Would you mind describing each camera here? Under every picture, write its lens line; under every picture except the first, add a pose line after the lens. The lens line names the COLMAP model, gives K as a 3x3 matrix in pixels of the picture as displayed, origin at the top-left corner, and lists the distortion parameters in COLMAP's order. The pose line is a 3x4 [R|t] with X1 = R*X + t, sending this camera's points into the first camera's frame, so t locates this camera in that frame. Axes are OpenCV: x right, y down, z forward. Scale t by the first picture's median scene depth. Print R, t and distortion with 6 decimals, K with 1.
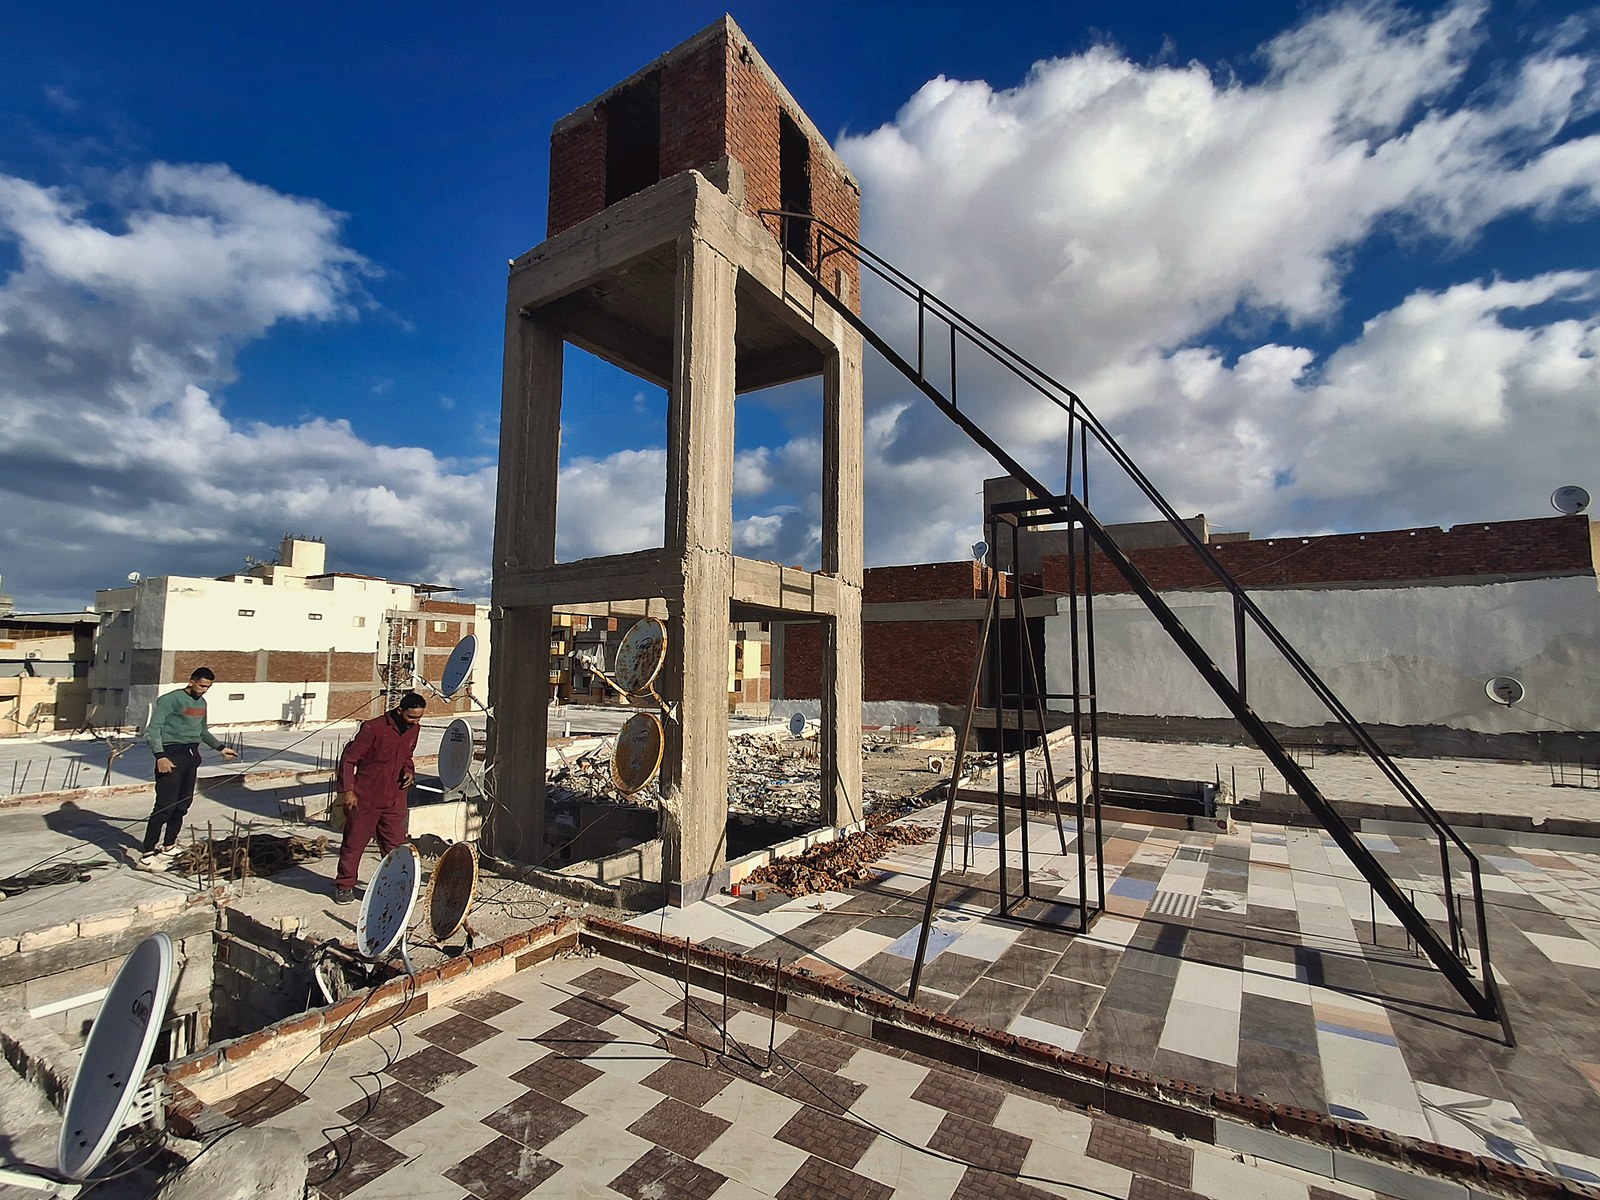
lens RADIAL K [[702.6, 0, 786.5], [0, 702.6, 603.3], [0, 0, 1]] dist [0.005546, 0.000044]
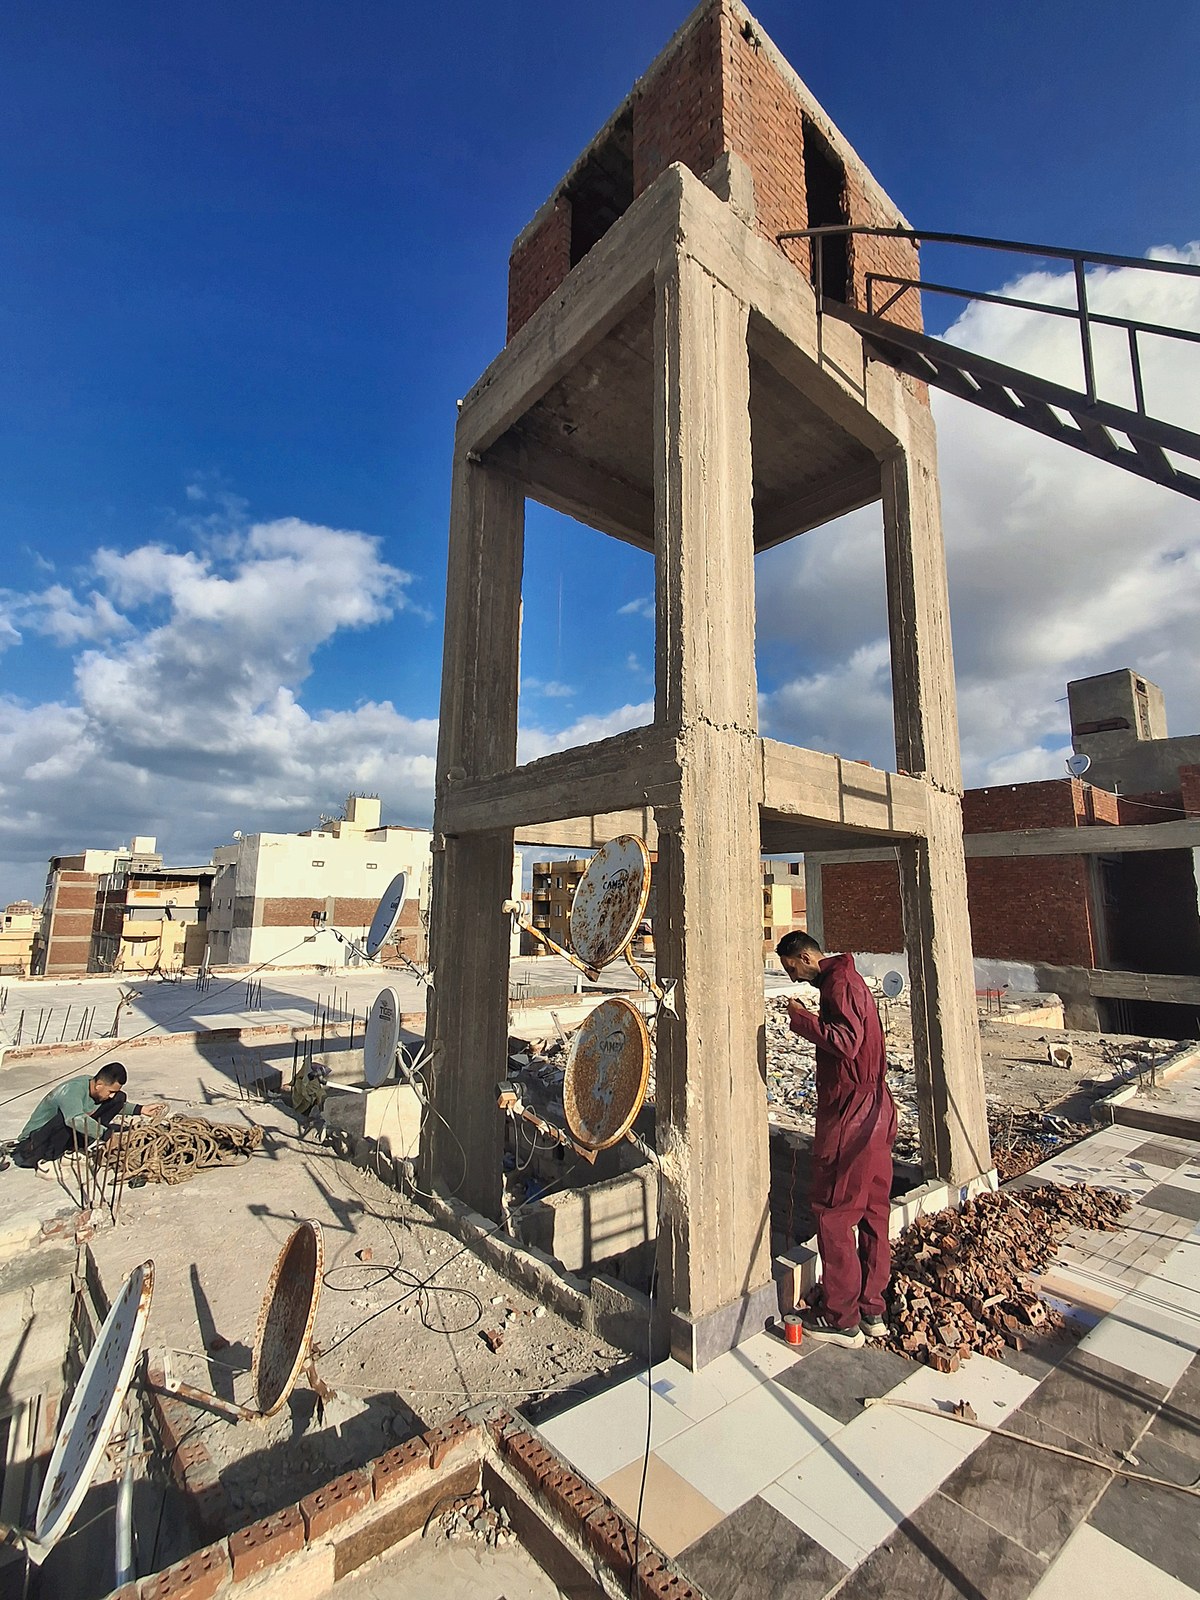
lens RADIAL K [[702.6, 0, 597.3], [0, 702.6, 792.5], [0, 0, 1]] dist [0.005546, 0.000044]
pose [[0.955143, -0.048062, -0.292221, -0.031743], [0.024767, 0.996250, -0.082903, 0.026013], [0.295109, 0.071947, 0.952751, 0.337166]]
